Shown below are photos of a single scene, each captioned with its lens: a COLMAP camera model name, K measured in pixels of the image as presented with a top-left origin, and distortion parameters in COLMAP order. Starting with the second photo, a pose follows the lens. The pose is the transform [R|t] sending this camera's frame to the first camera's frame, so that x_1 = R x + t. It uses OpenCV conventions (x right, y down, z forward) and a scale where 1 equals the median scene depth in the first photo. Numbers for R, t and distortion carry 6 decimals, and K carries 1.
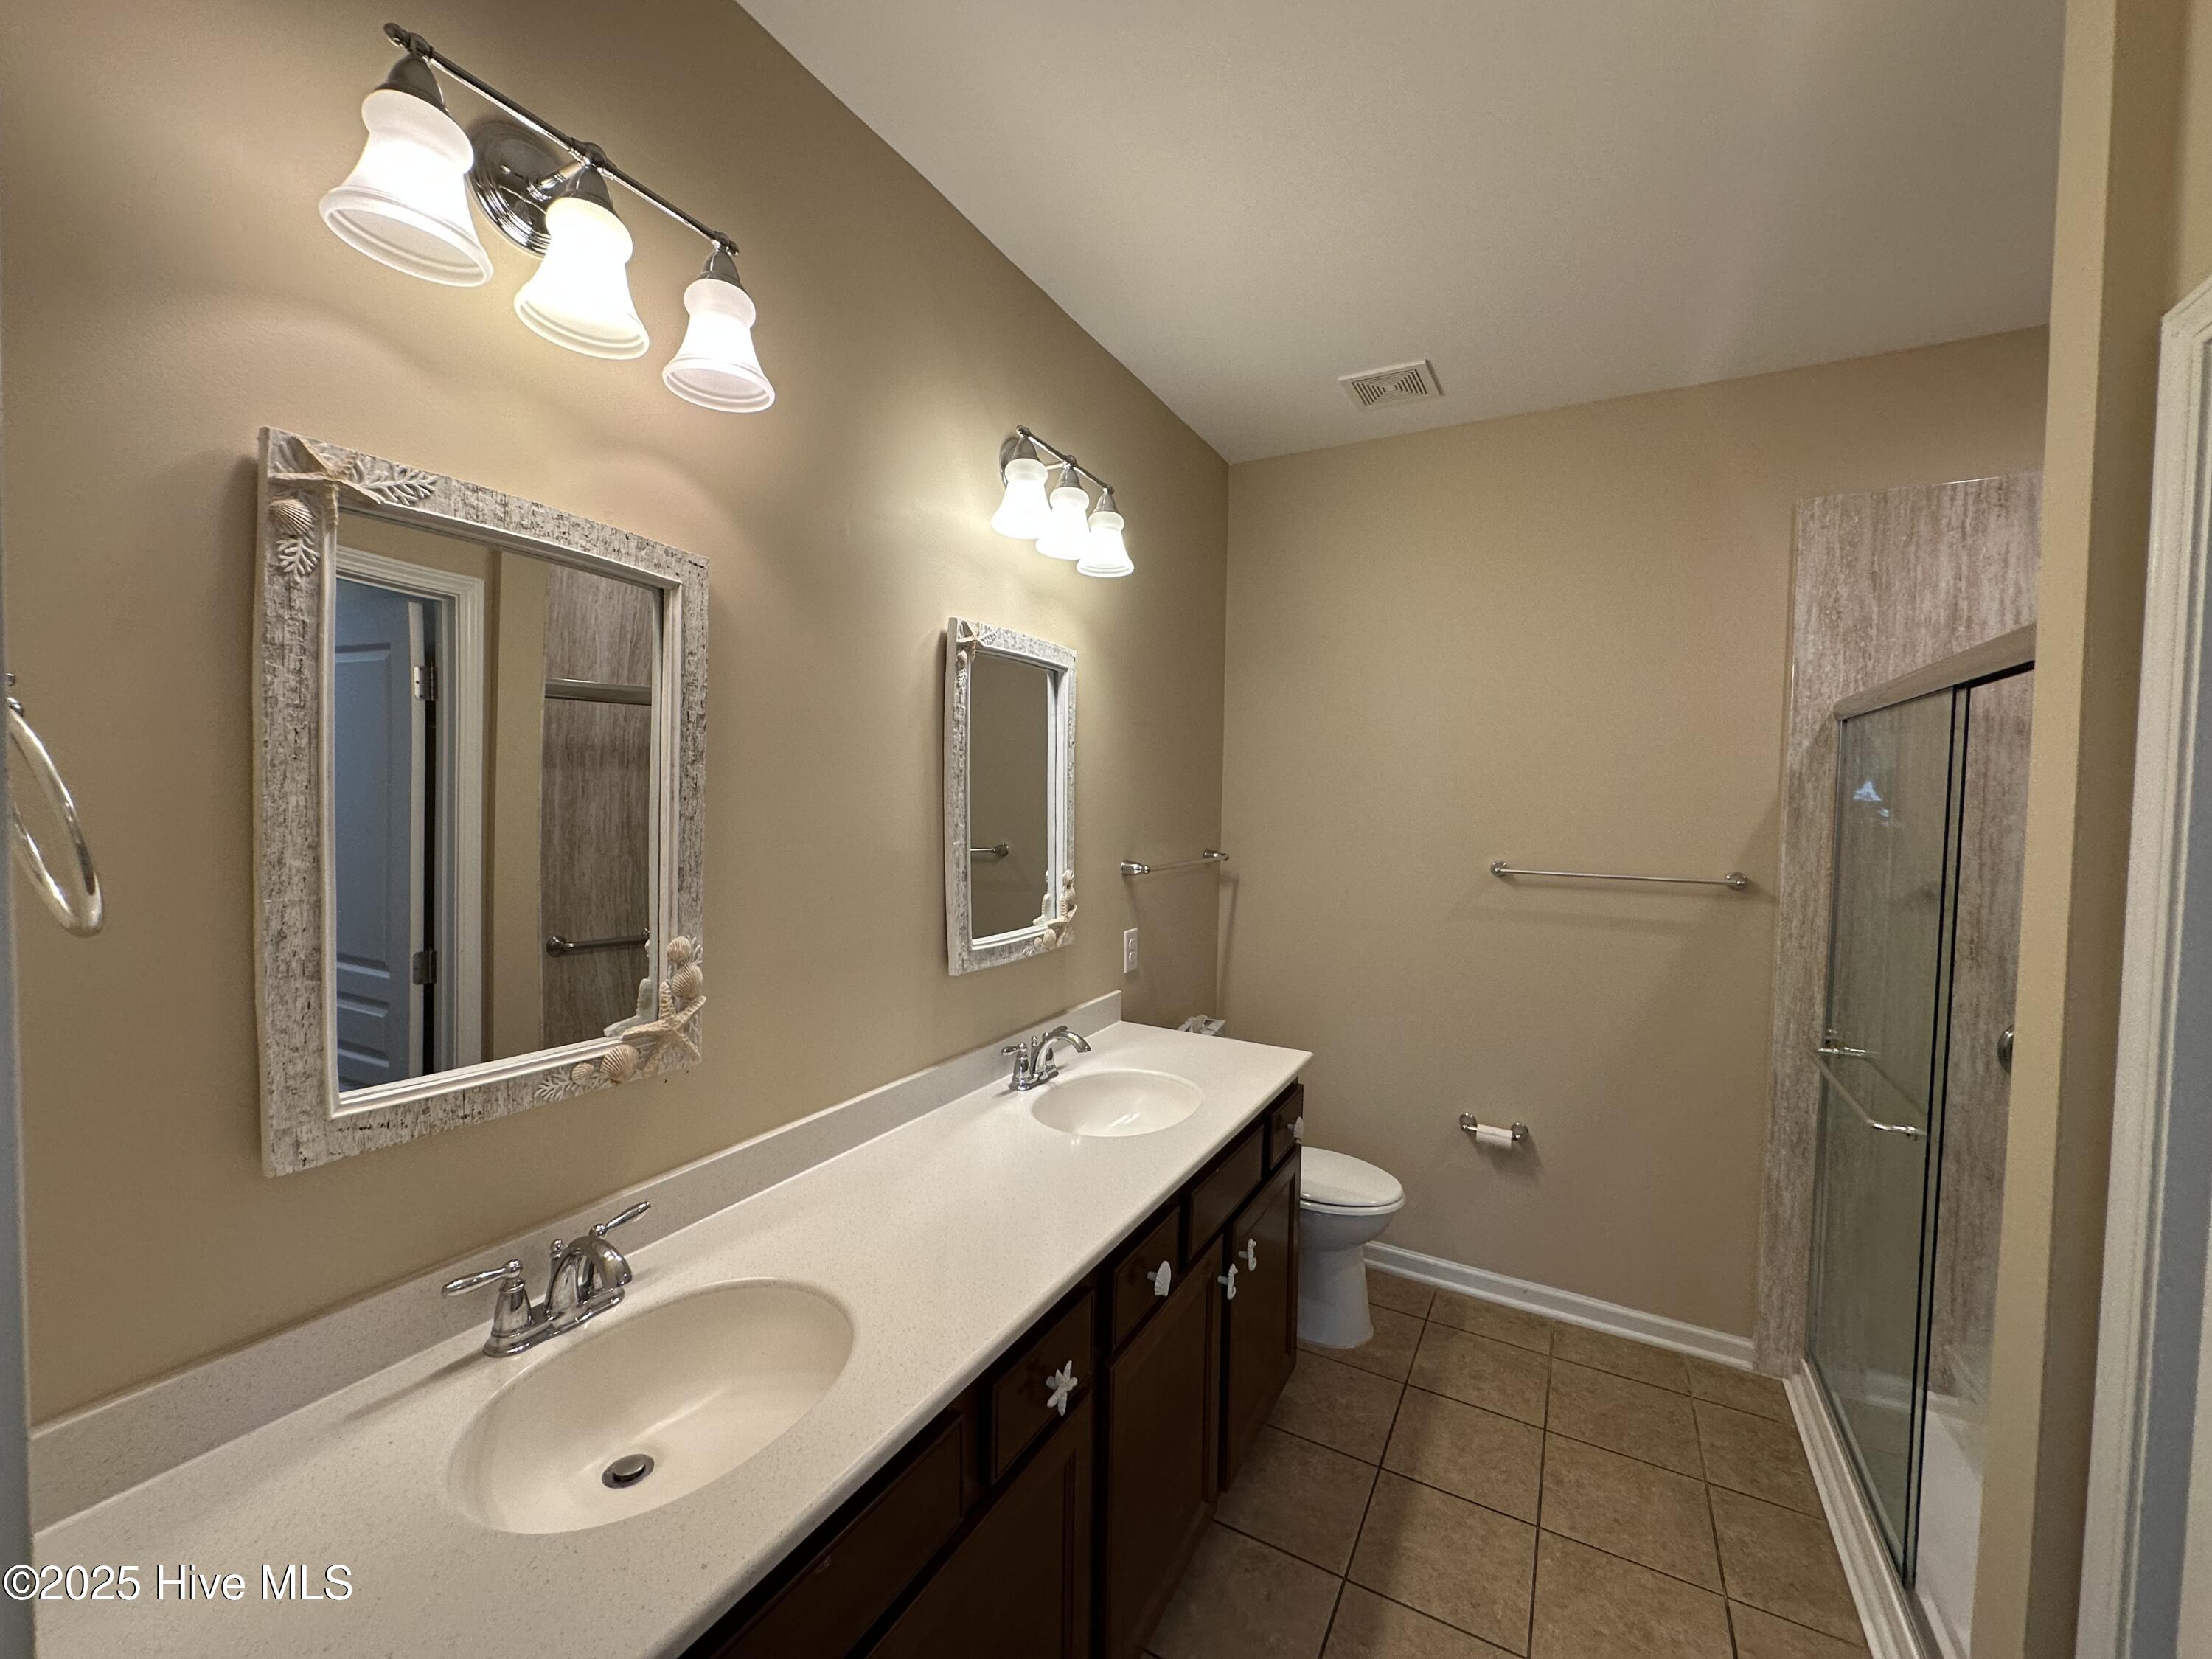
lens RADIAL K [[882.2, 0, 1112.8], [0, 882.2, 832.0], [0, 0, 1]] dist [0.002026, 0.000021]
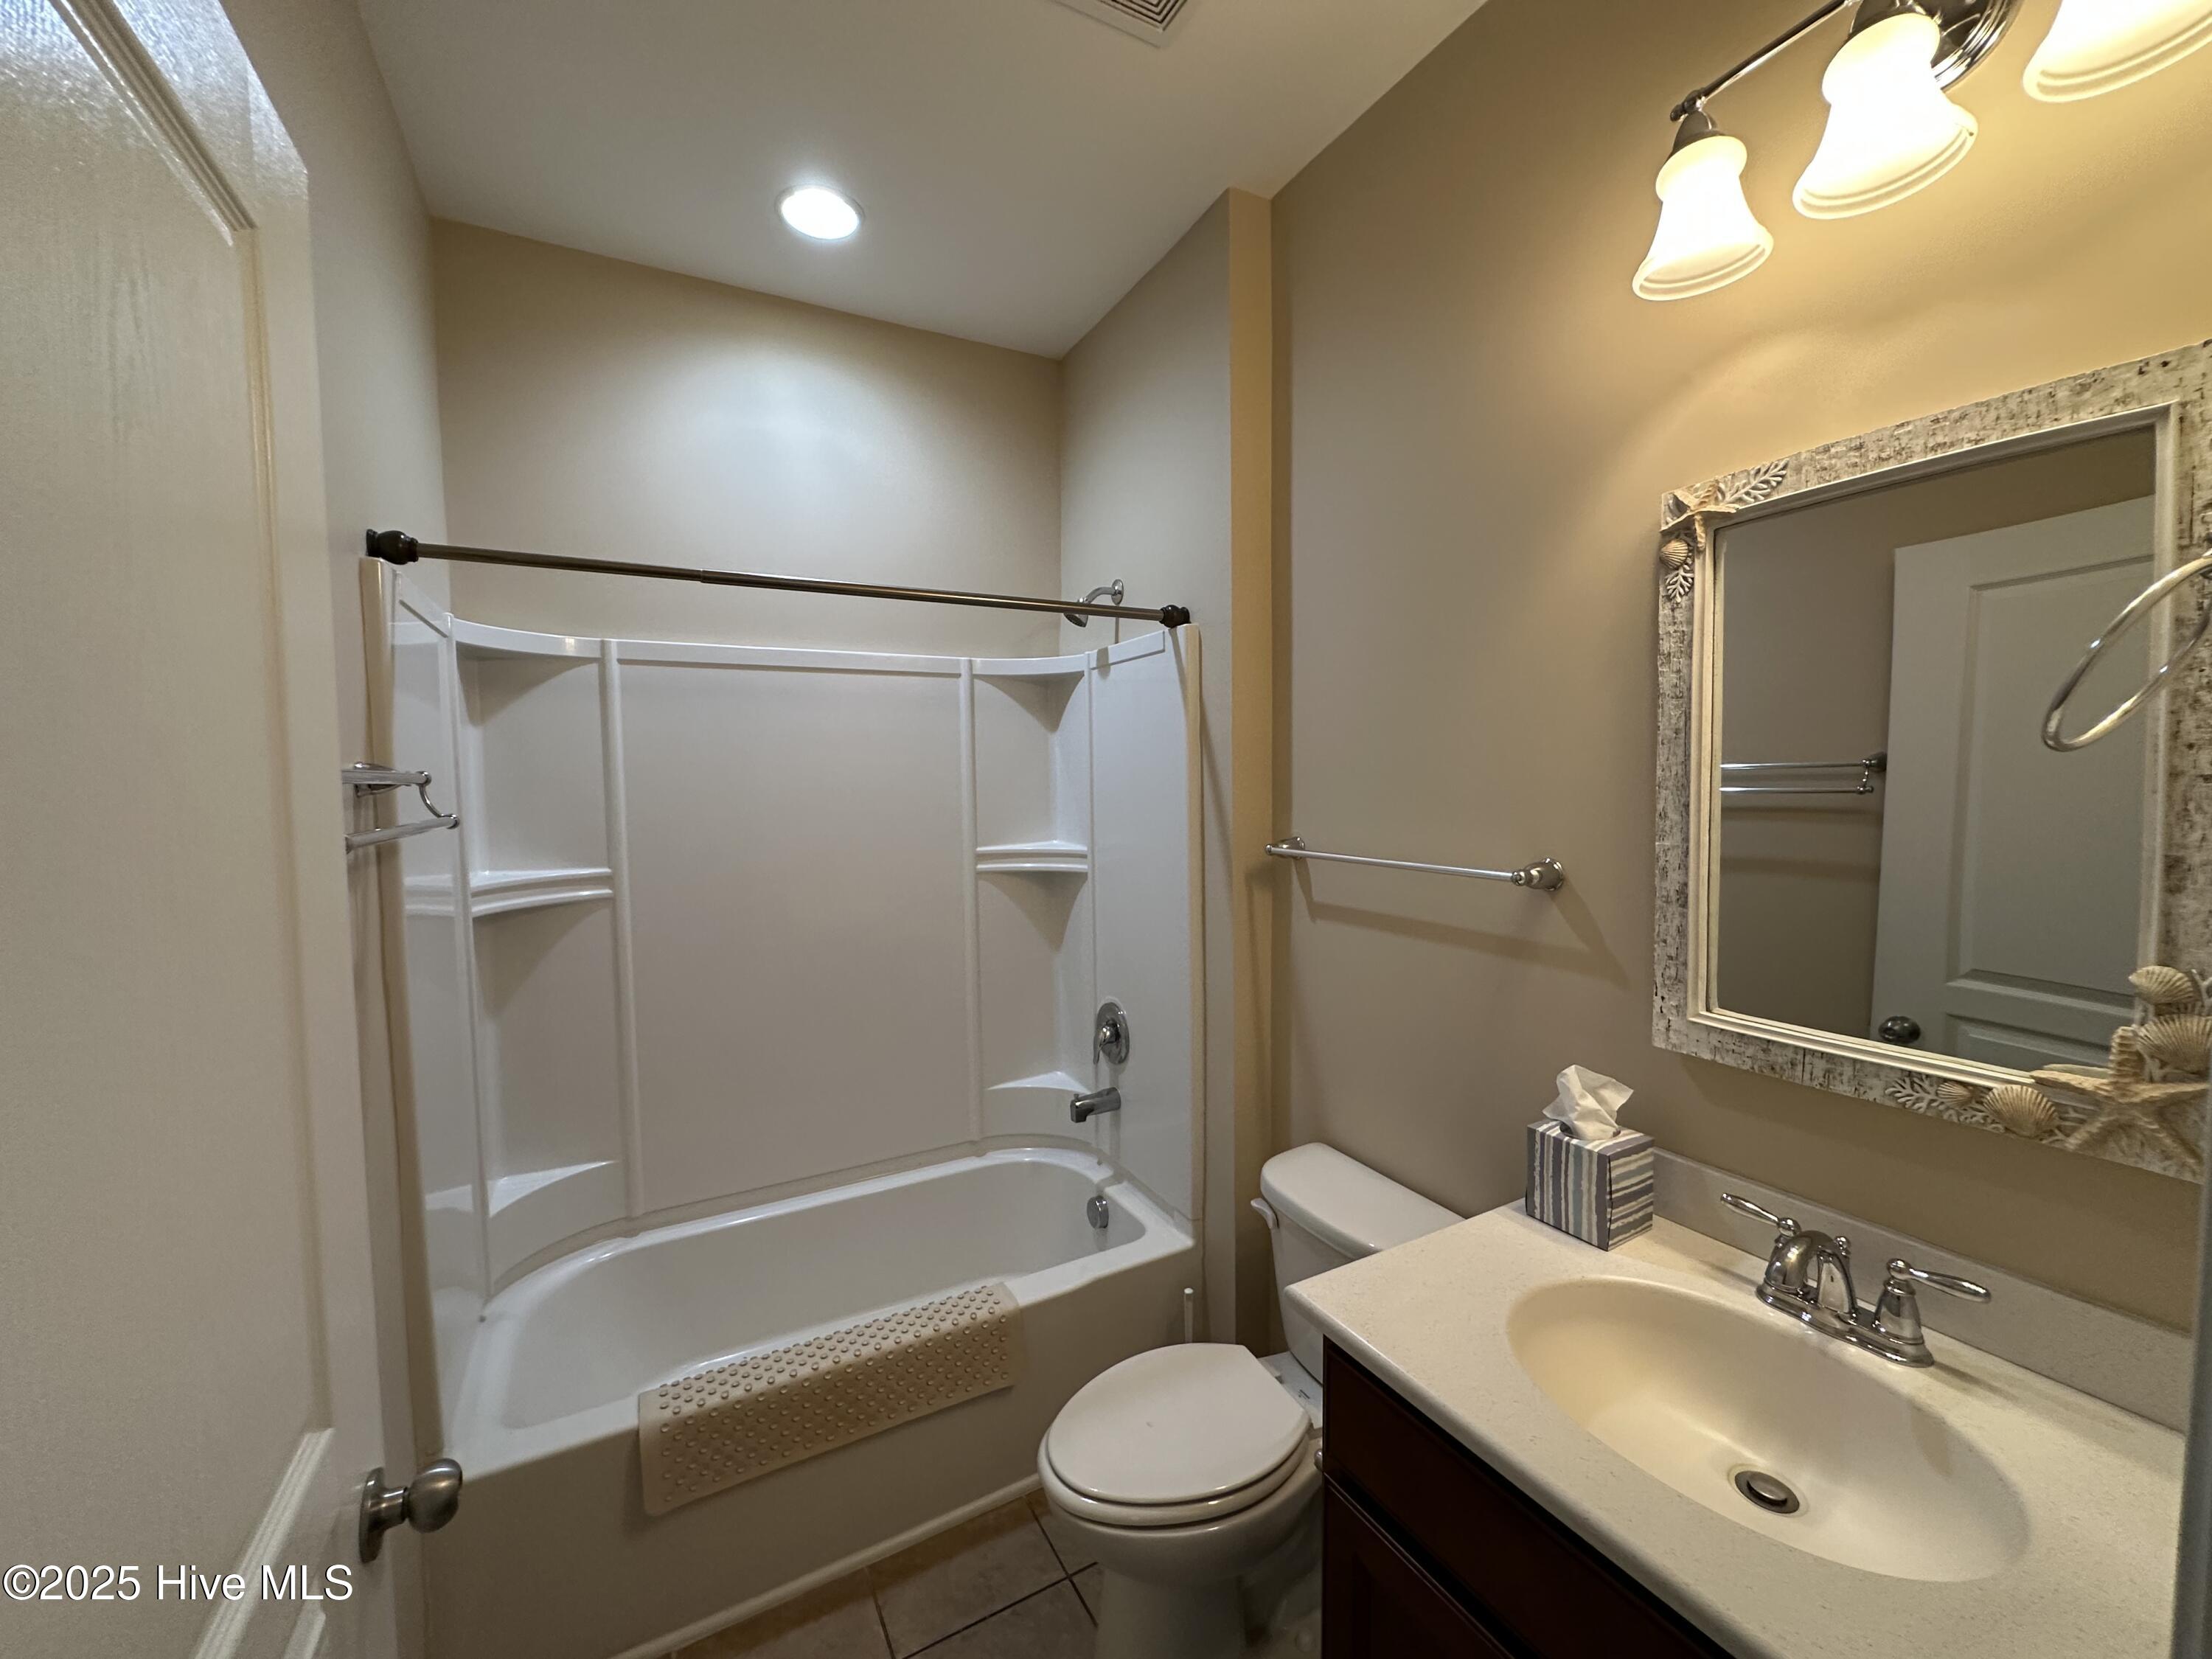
lens RADIAL K [[882.2, 0, 1114.5], [0, 882.2, 831.2], [0, 0, 1]] dist [0.002026, 0.000021]
pose [[-0.543761, 0.042930, -0.838141, 0.640470], [-0.013874, 0.998095, 0.060124, -0.011233], [0.839125, 0.044322, -0.542130, 1.016077]]
